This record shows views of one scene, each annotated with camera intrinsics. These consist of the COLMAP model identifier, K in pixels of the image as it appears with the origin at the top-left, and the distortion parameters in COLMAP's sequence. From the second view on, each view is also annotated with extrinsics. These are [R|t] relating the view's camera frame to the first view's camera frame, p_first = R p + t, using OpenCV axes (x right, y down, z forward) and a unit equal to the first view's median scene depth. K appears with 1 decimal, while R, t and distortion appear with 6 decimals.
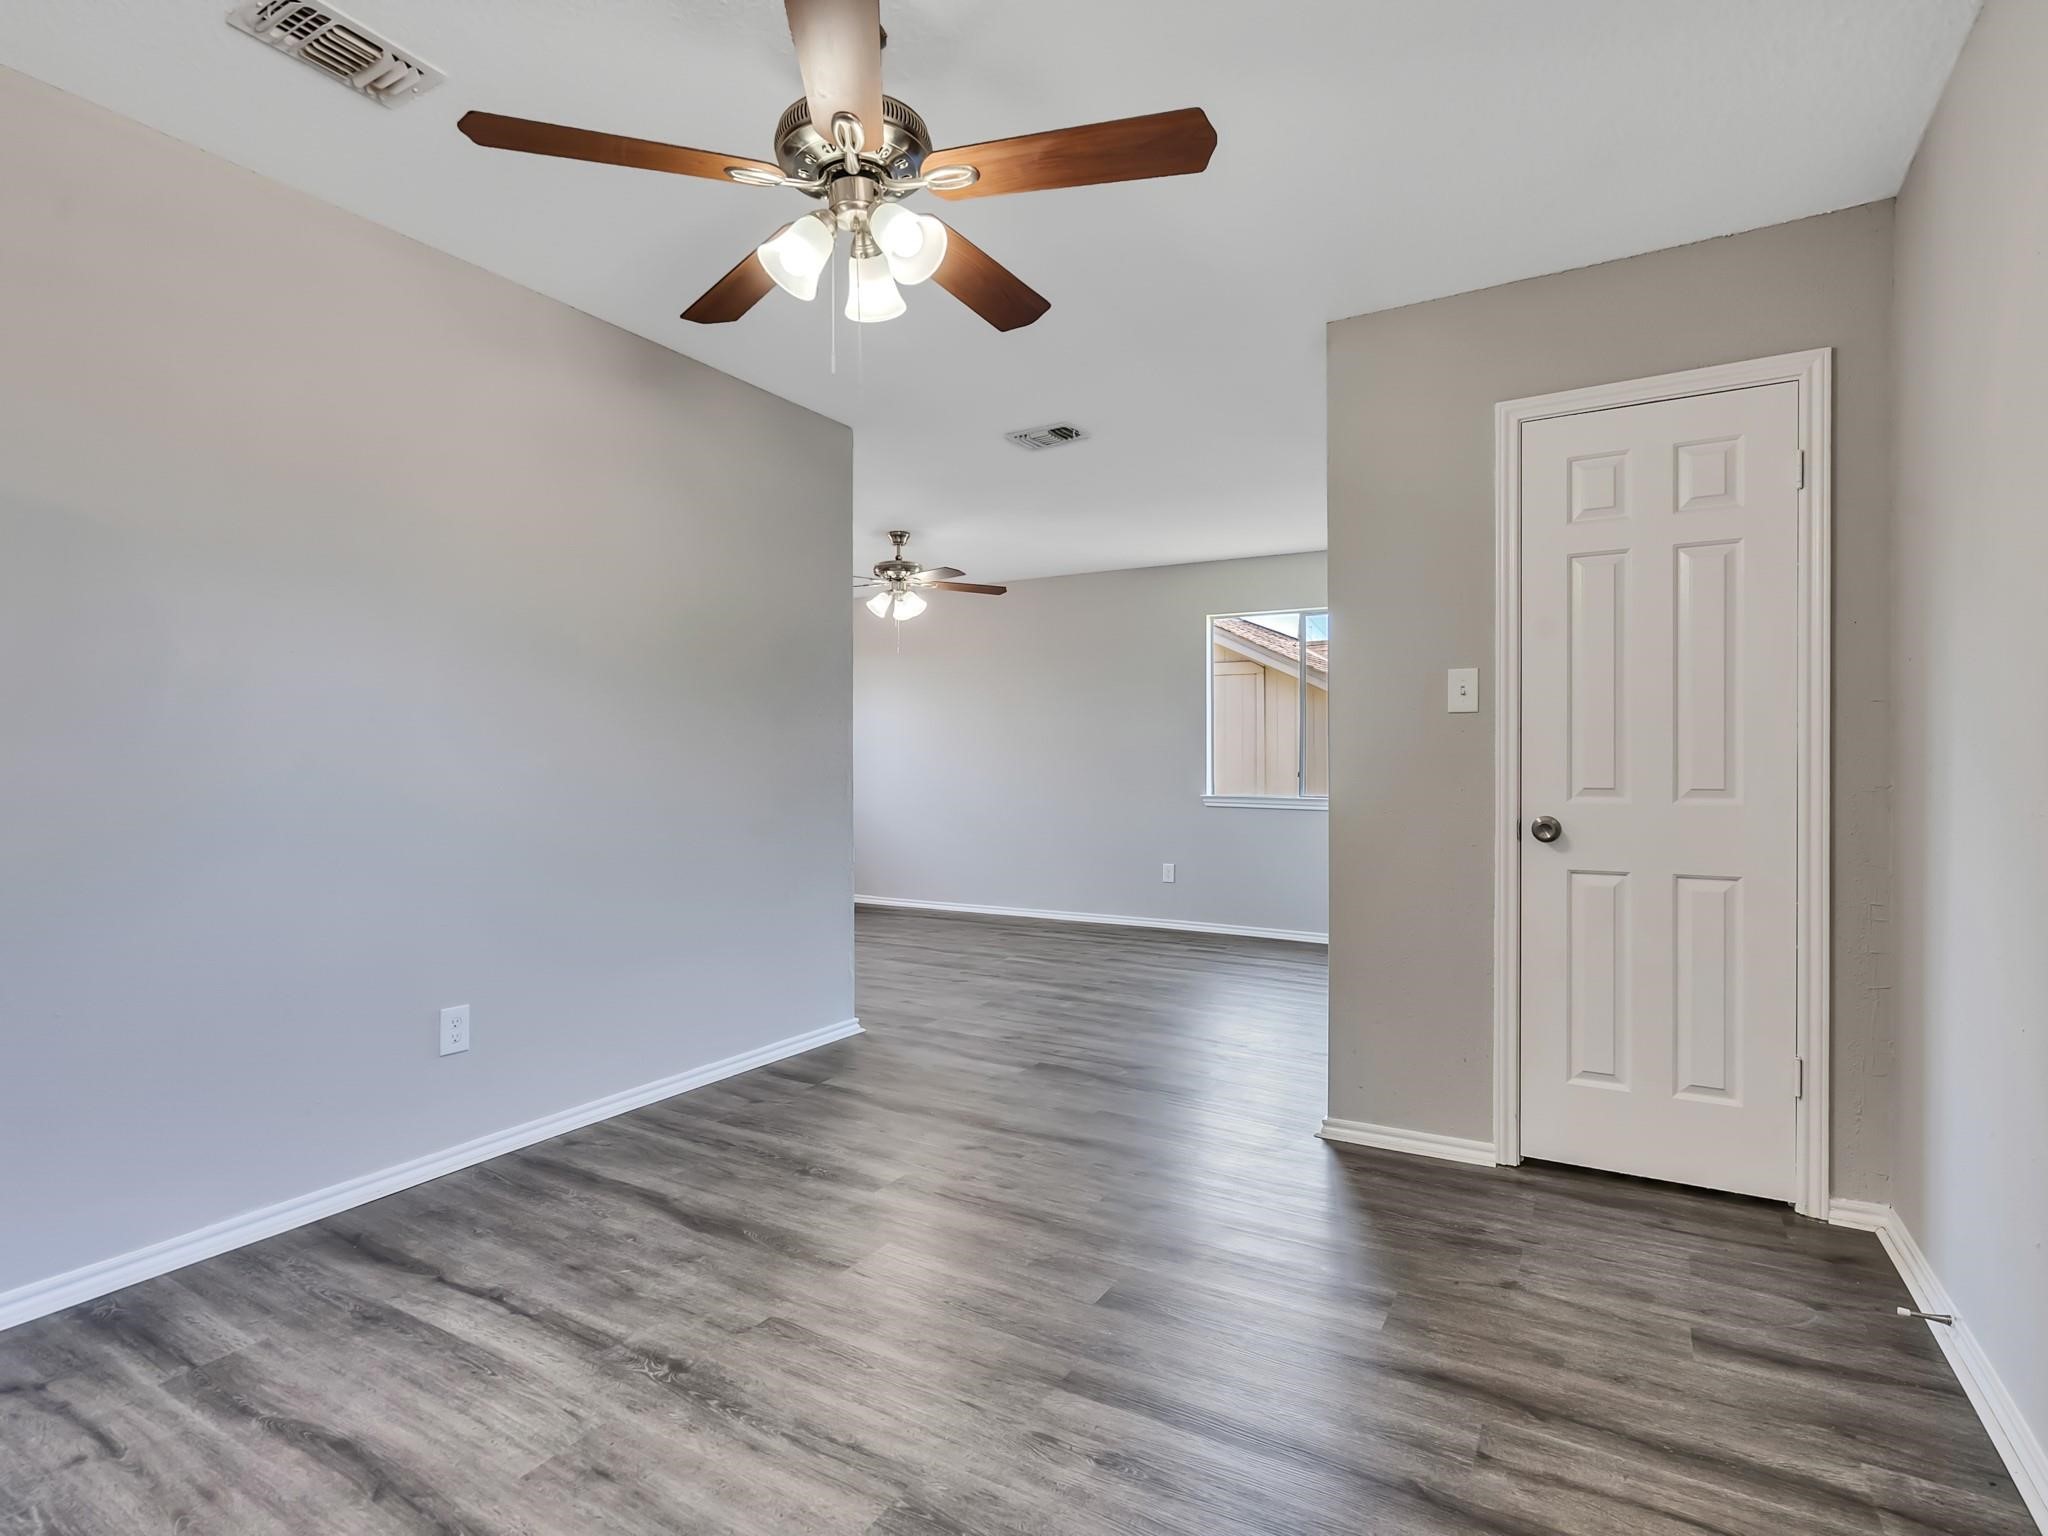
lens RADIAL K [[1046.7, 0, 1011.5], [0, 1046.7, 765.5], [0, 0, 1]] dist [-0.003760, 0.001343]
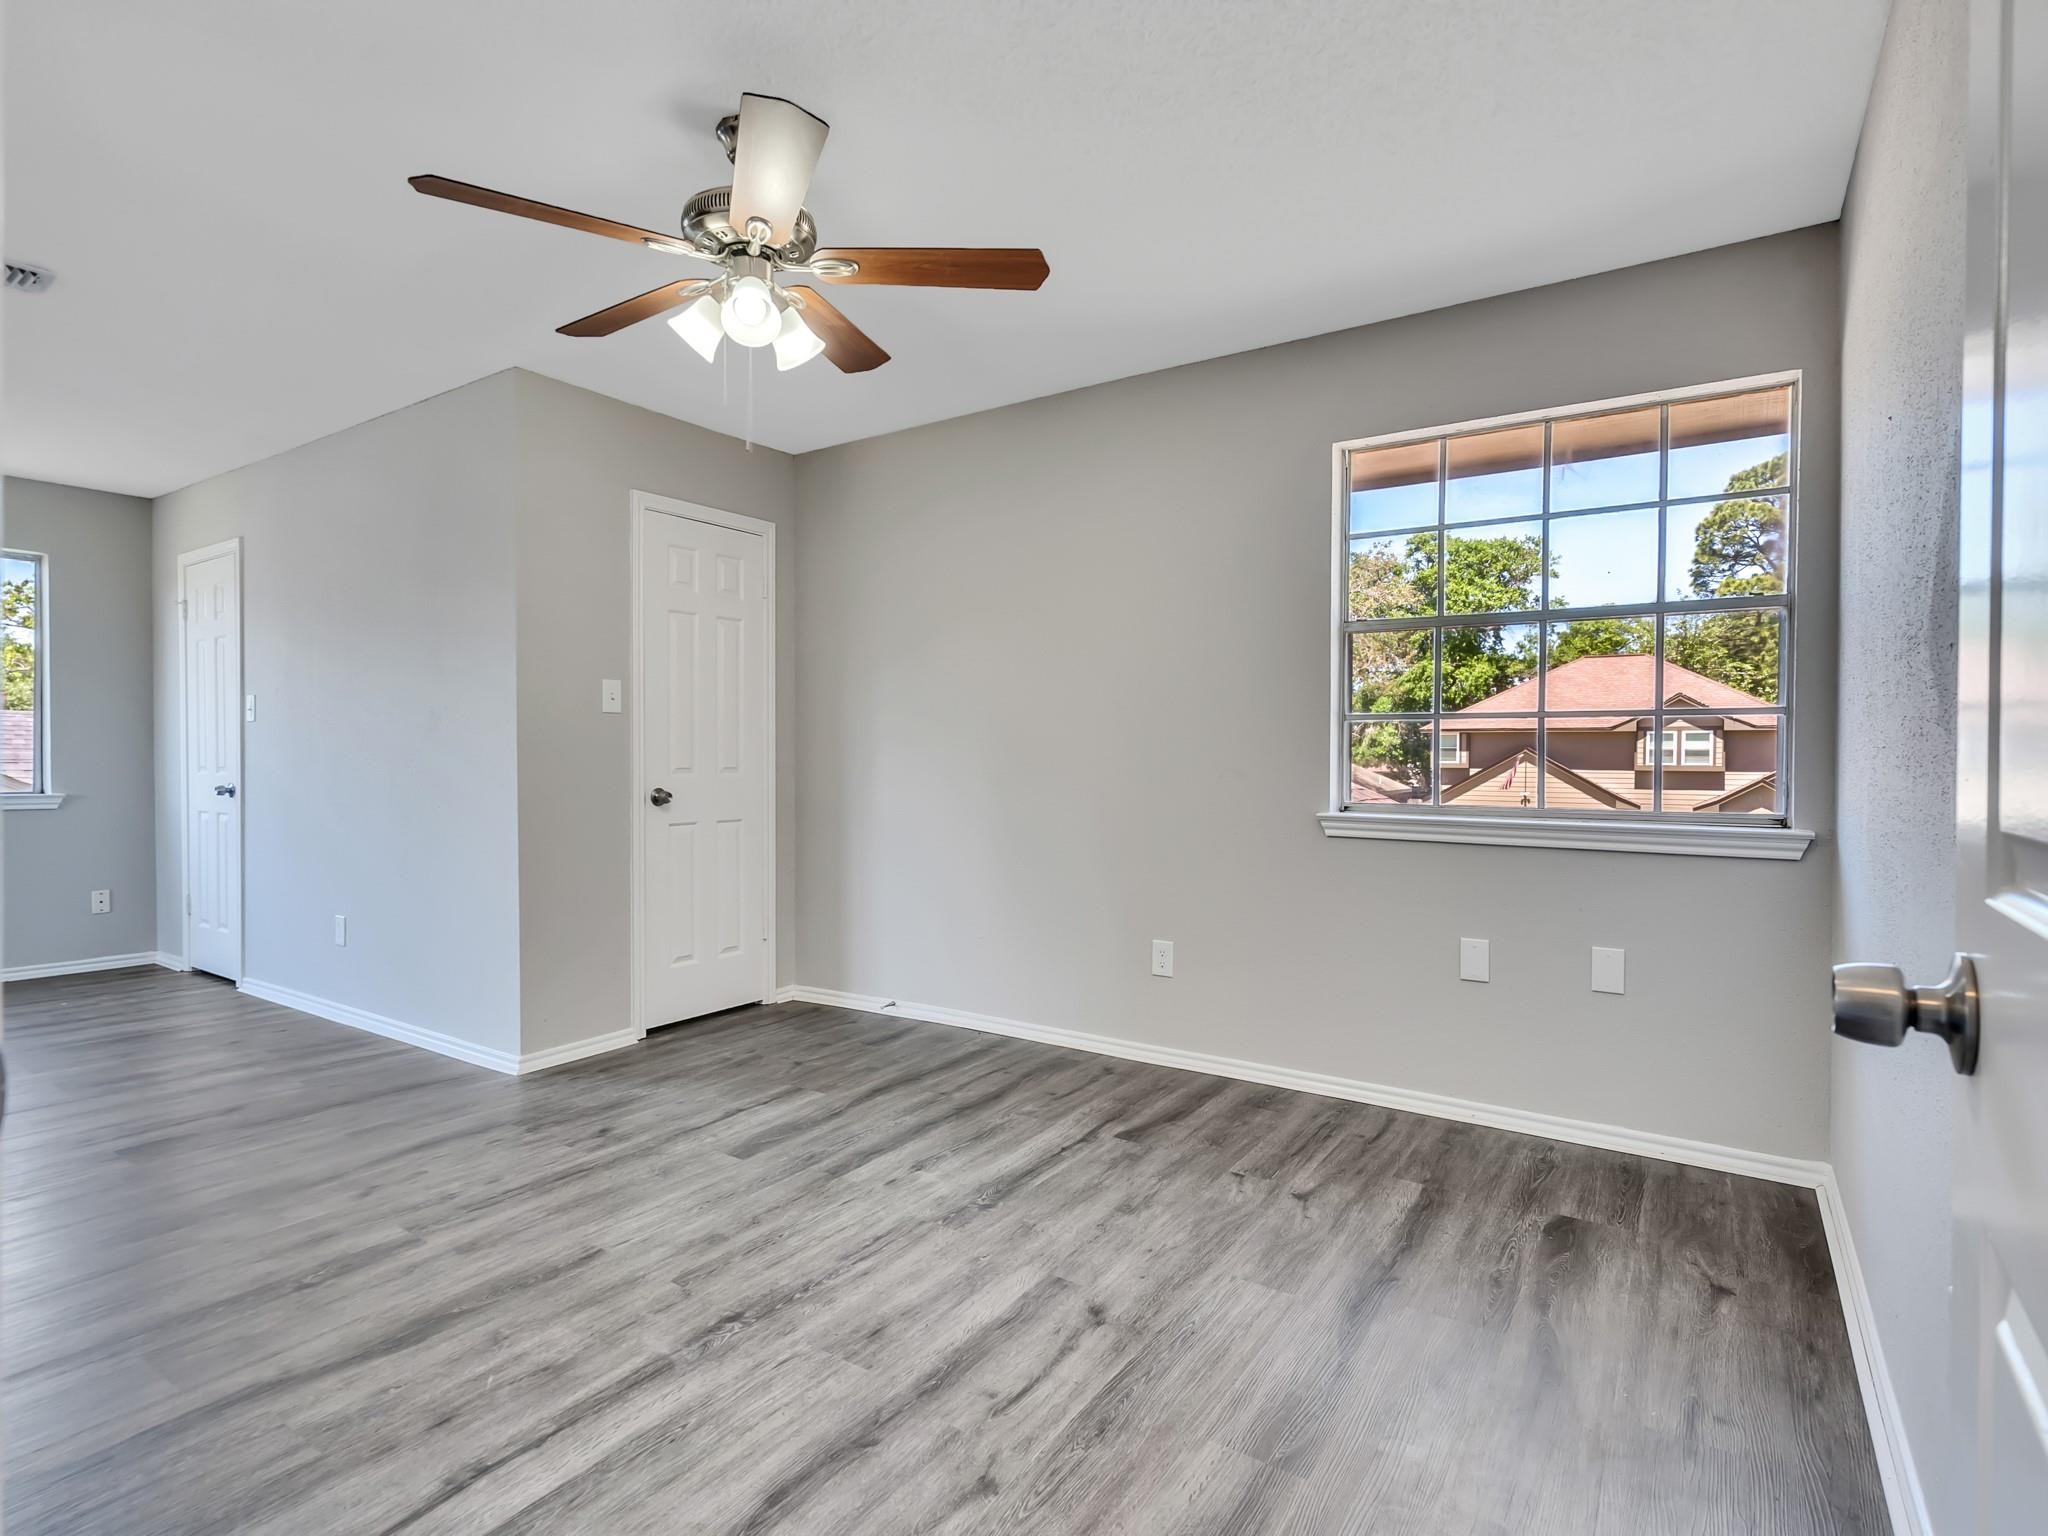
lens RADIAL K [[1046.7, 0, 1004.6], [0, 1046.7, 780.6], [0, 0, 1]] dist [-0.003760, 0.001343]
pose [[0.052122, -0.022318, 0.998391, -1.189259], [-0.005035, 0.999732, 0.022611, 0.003219], [-0.998628, -0.006206, 0.051996, 0.590373]]
